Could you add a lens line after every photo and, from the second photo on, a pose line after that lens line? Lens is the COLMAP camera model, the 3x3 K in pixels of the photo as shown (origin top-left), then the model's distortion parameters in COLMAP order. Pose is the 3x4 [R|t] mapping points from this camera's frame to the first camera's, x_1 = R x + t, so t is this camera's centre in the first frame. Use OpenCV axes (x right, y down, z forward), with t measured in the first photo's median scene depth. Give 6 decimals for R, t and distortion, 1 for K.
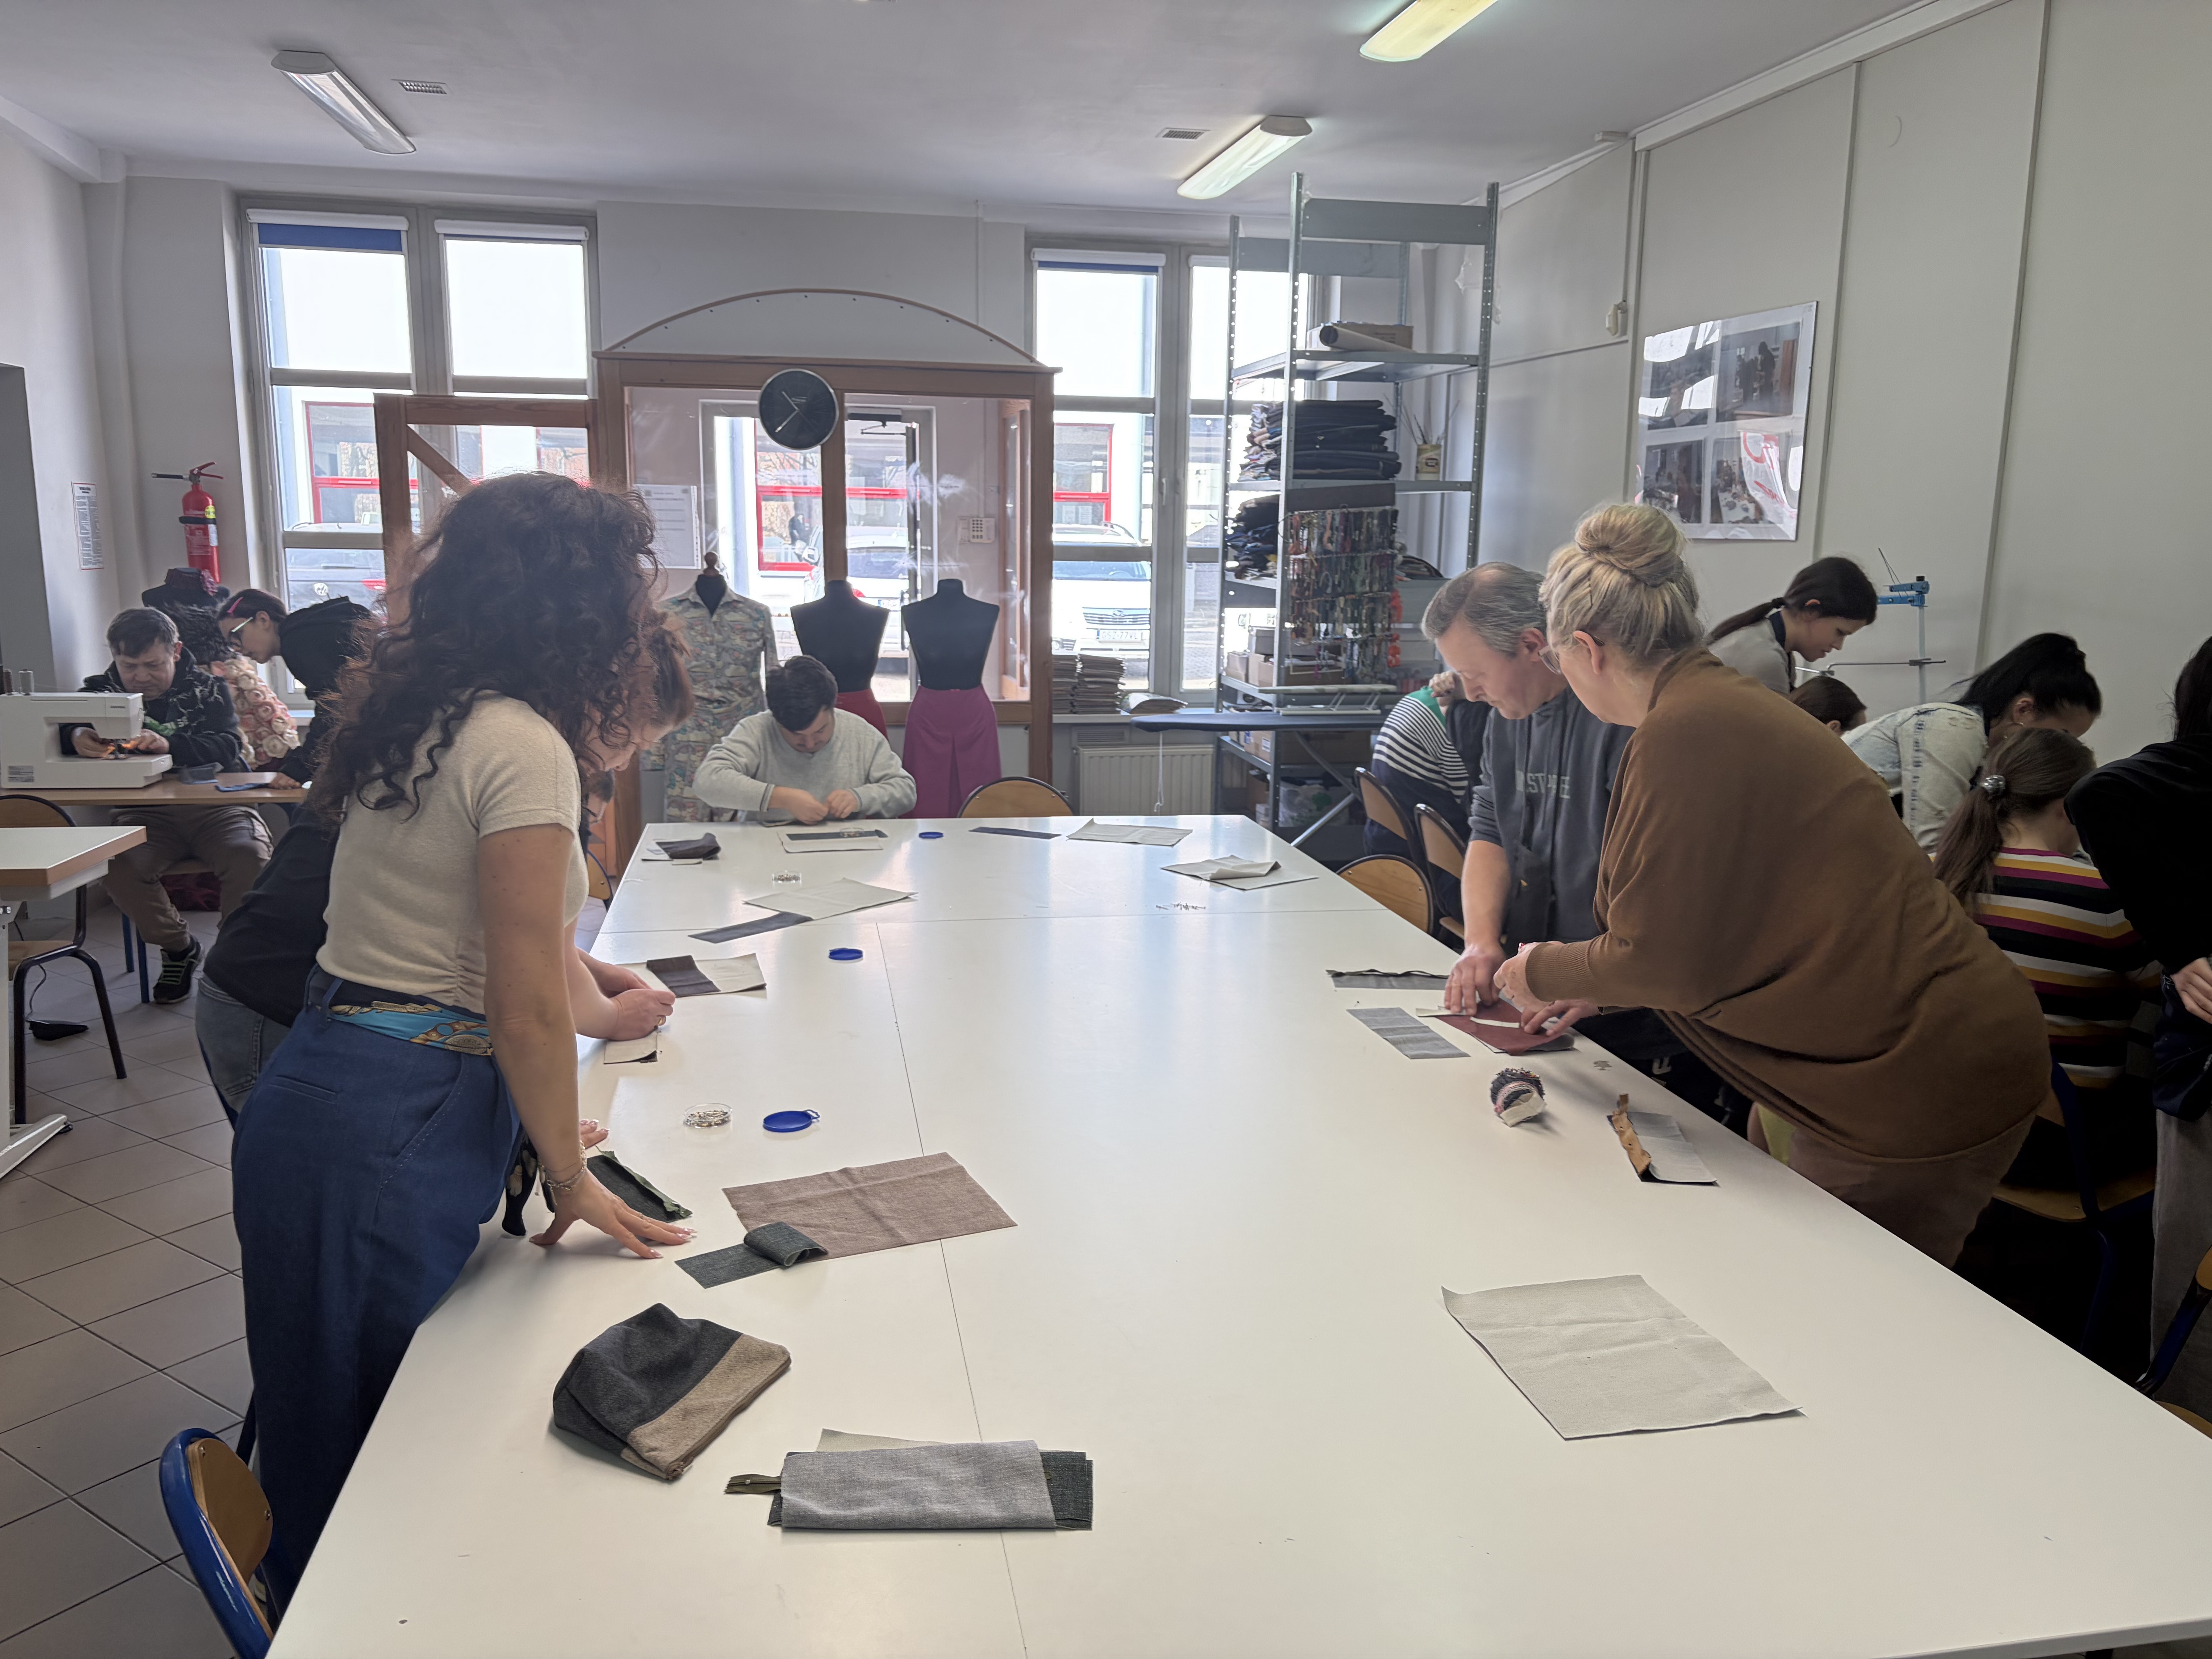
lens RADIAL K [[1723.6, 0, 1106.0], [0, 1723.6, 829.5], [0, 0, 1]] dist [0.007461, -0.021342]
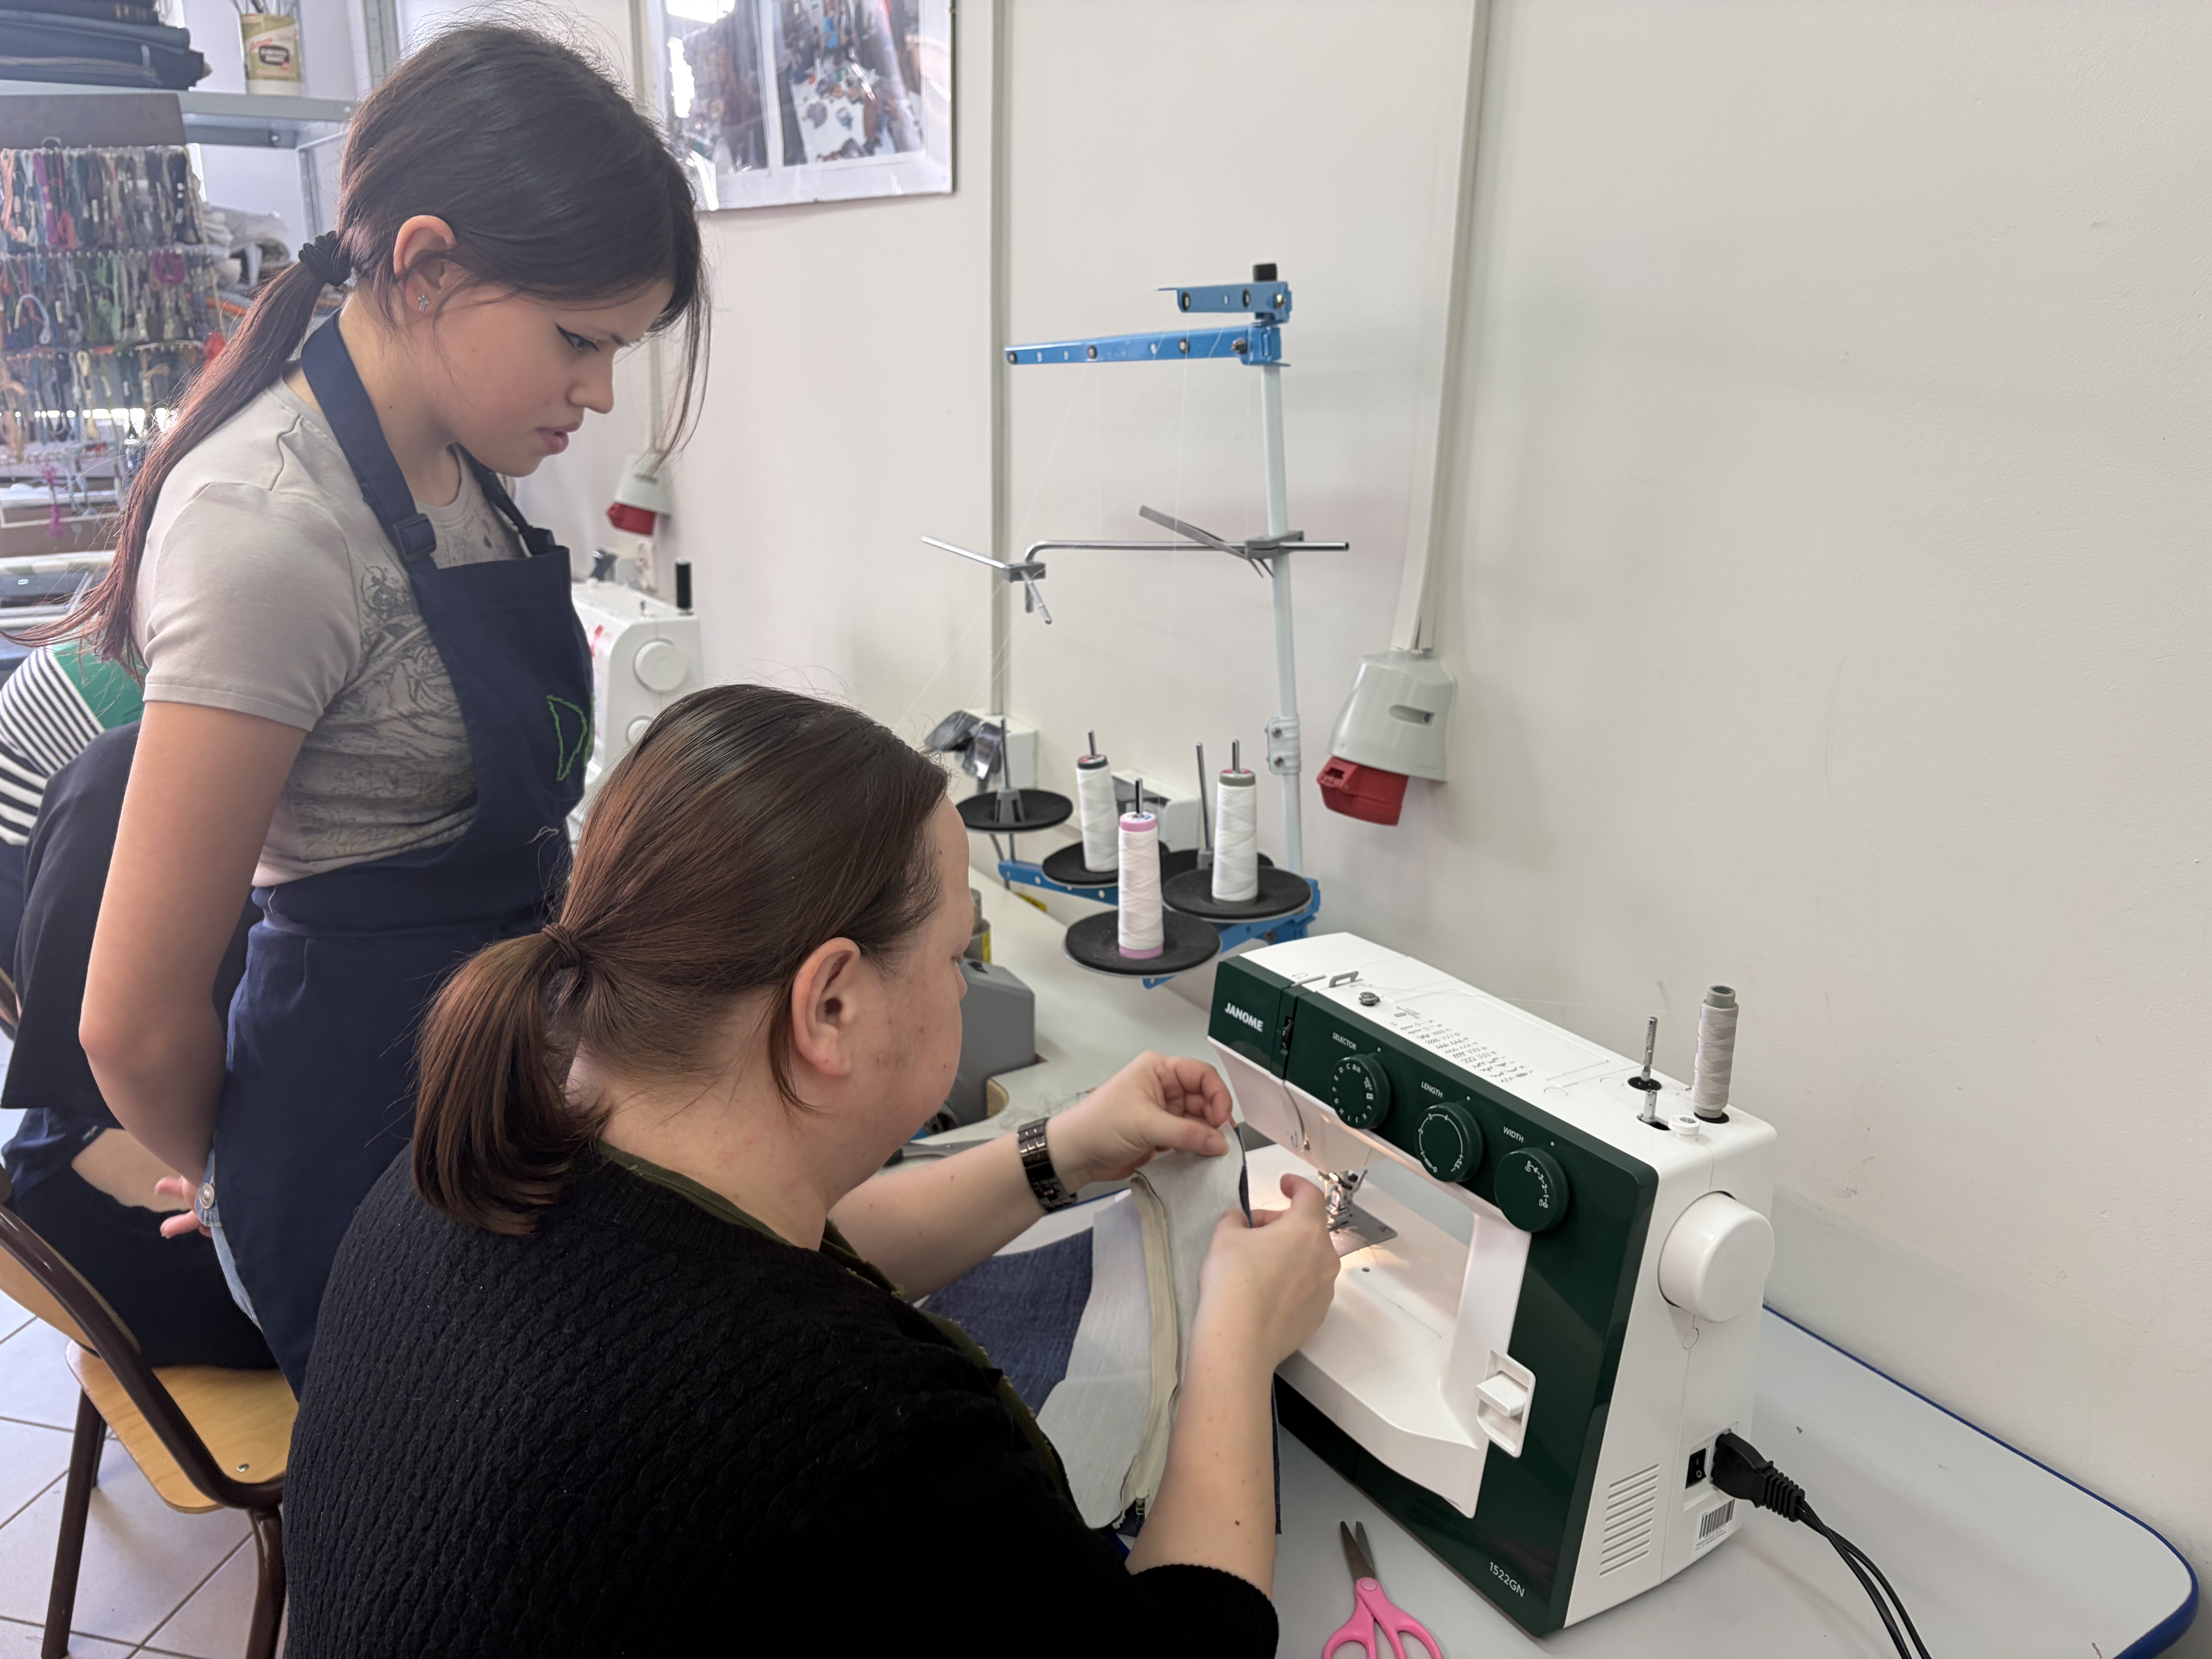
lens RADIAL K [[1723.6, 0, 1106.0], [0, 1723.6, 829.5], [0, 0, 1]] dist [0.007461, -0.021342]
pose [[0.929328, -0.102633, 0.354706, 0.214526], [0.054310, 0.988141, 0.143623, -0.061364], [-0.365240, -0.114209, 0.923881, 0.470090]]
